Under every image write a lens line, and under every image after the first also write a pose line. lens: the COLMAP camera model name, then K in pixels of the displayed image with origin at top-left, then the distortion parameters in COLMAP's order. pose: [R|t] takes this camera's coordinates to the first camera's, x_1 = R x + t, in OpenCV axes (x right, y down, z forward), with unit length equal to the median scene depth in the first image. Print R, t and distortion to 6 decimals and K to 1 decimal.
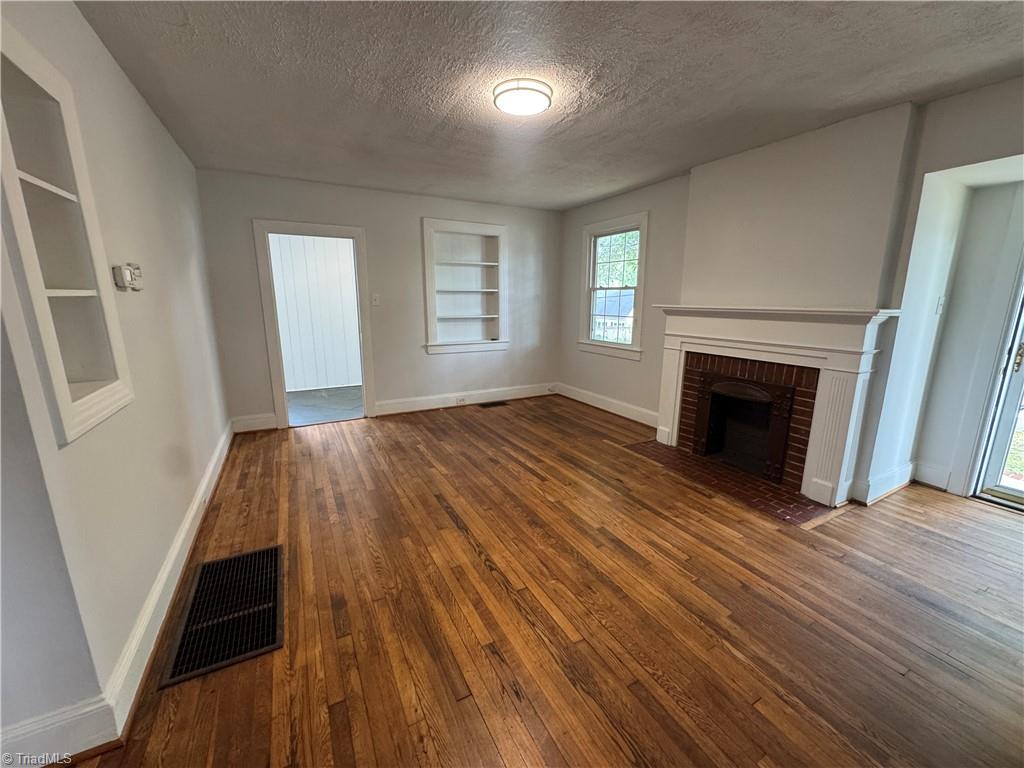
lens RADIAL K [[410.8, 0, 510.1], [0, 410.8, 386.0], [0, 0, 1]] dist [-0.008426, 0.000279]
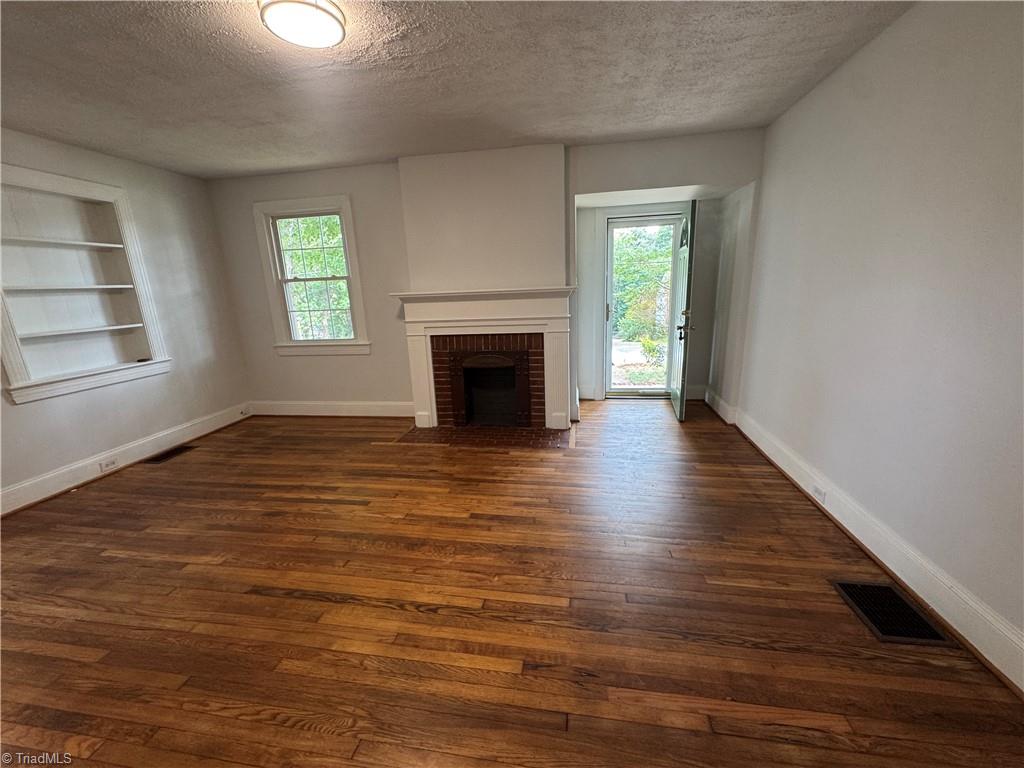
lens RADIAL K [[410.8, 0, 512.1], [0, 410.8, 387.2], [0, 0, 1]] dist [-0.008426, 0.000279]
pose [[0.605752, -0.218519, 0.765058, -0.306947], [0.206795, 0.971741, 0.113818, -0.035723], [-0.768310, 0.089265, 0.633823, 0.195878]]
